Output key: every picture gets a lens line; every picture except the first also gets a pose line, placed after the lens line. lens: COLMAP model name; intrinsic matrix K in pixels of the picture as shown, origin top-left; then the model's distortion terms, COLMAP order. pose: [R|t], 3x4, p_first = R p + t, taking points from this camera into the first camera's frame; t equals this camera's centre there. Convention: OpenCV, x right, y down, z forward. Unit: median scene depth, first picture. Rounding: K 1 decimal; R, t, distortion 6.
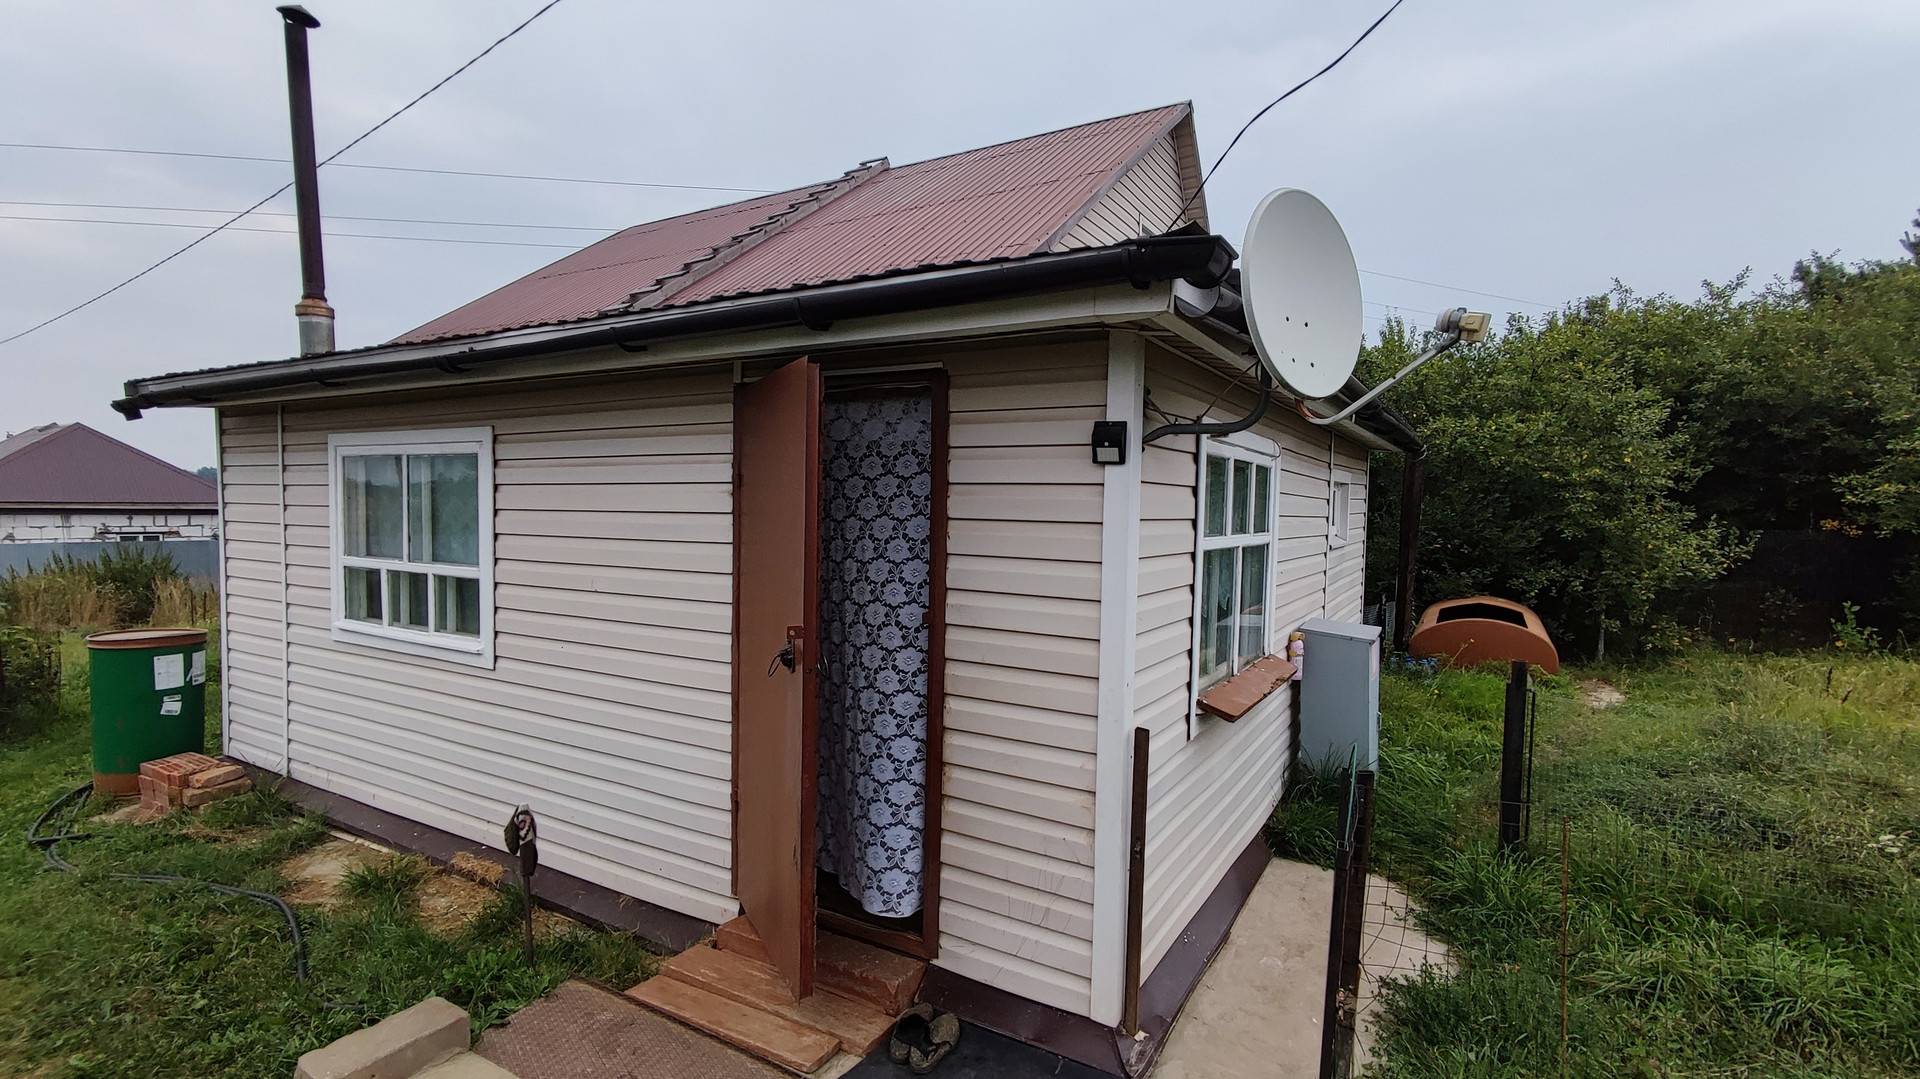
lens RADIAL K [[892.1, 0, 946.2], [0, 892.1, 556.0], [0, 0, 1]] dist [0.010414, -0.003392]
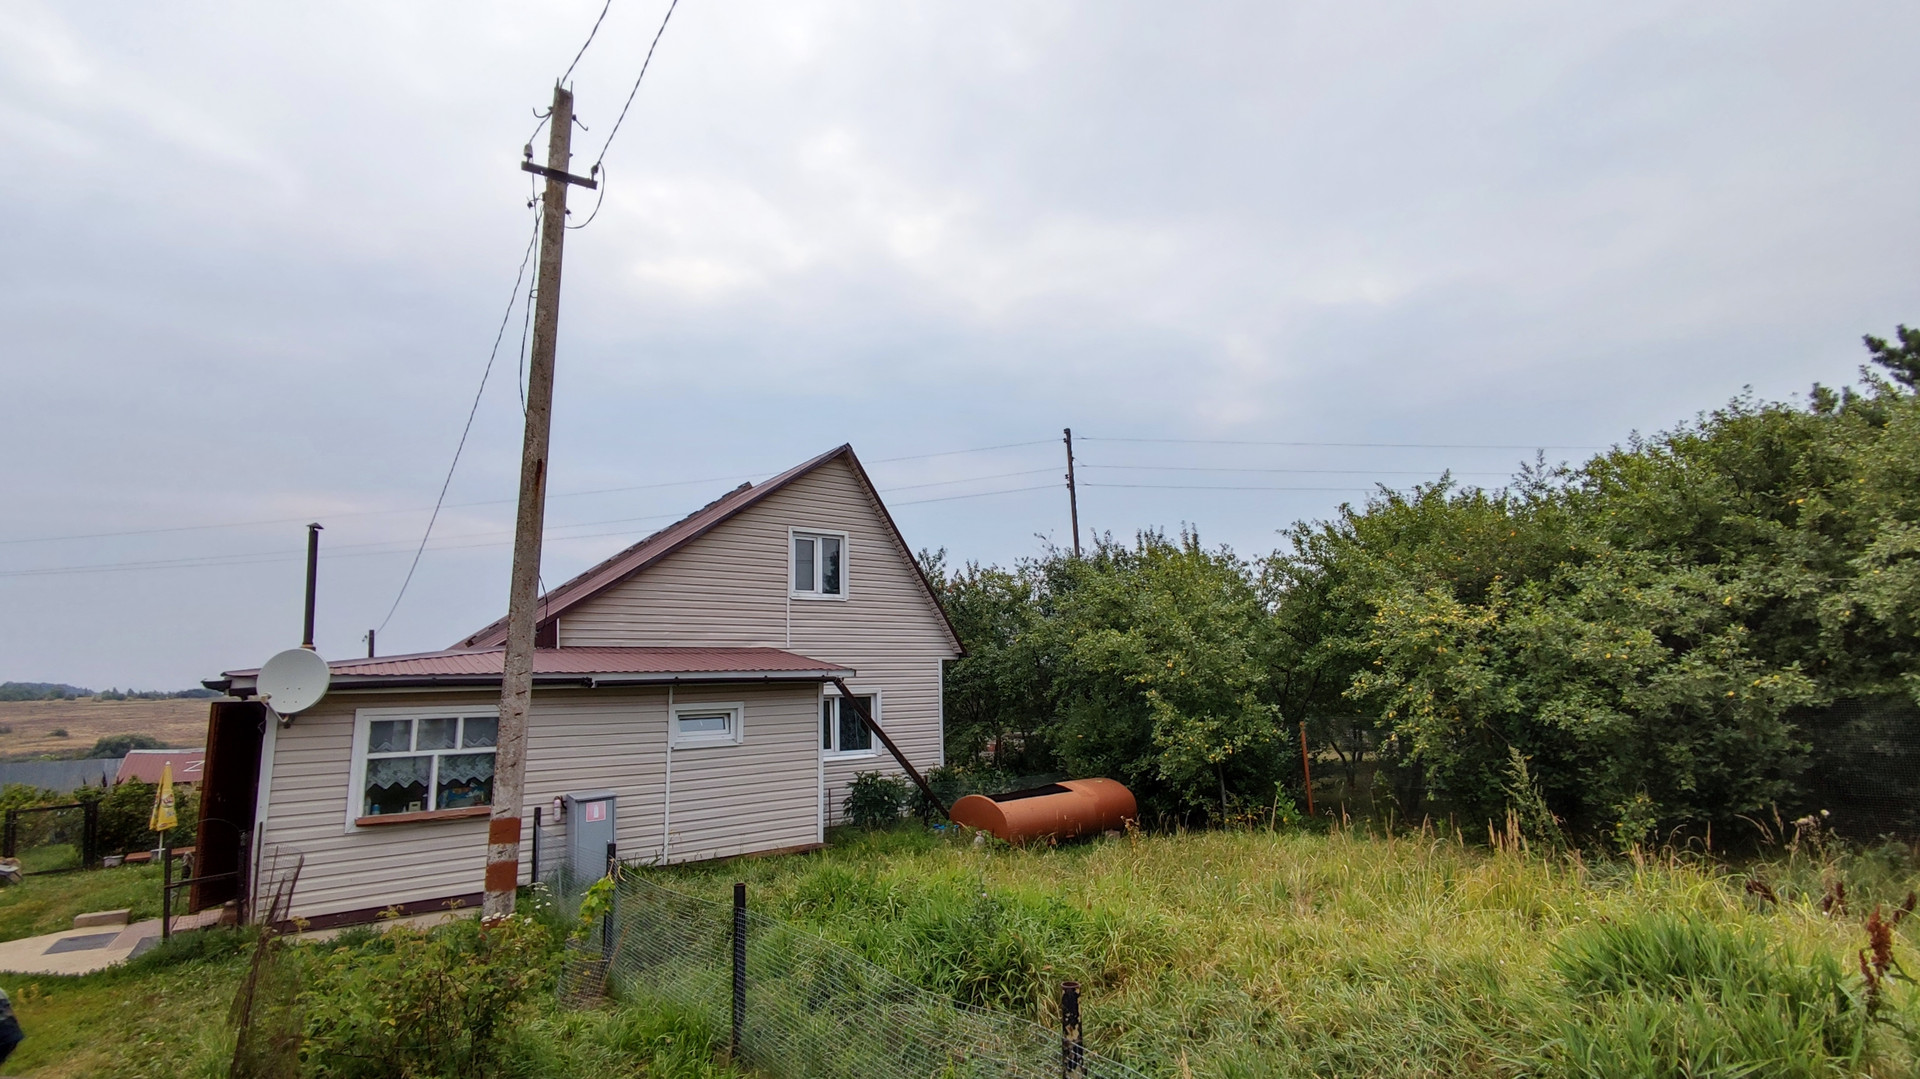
lens RADIAL K [[892.1, 0, 959.4], [0, 892.1, 537.2], [0, 0, 1]] dist [0.010414, -0.003392]
pose [[0.930150, -0.097322, -0.354047, 0.348559], [0.018560, 0.975463, -0.219379, -0.003978], [0.366710, 0.197484, 0.909134, -0.107030]]
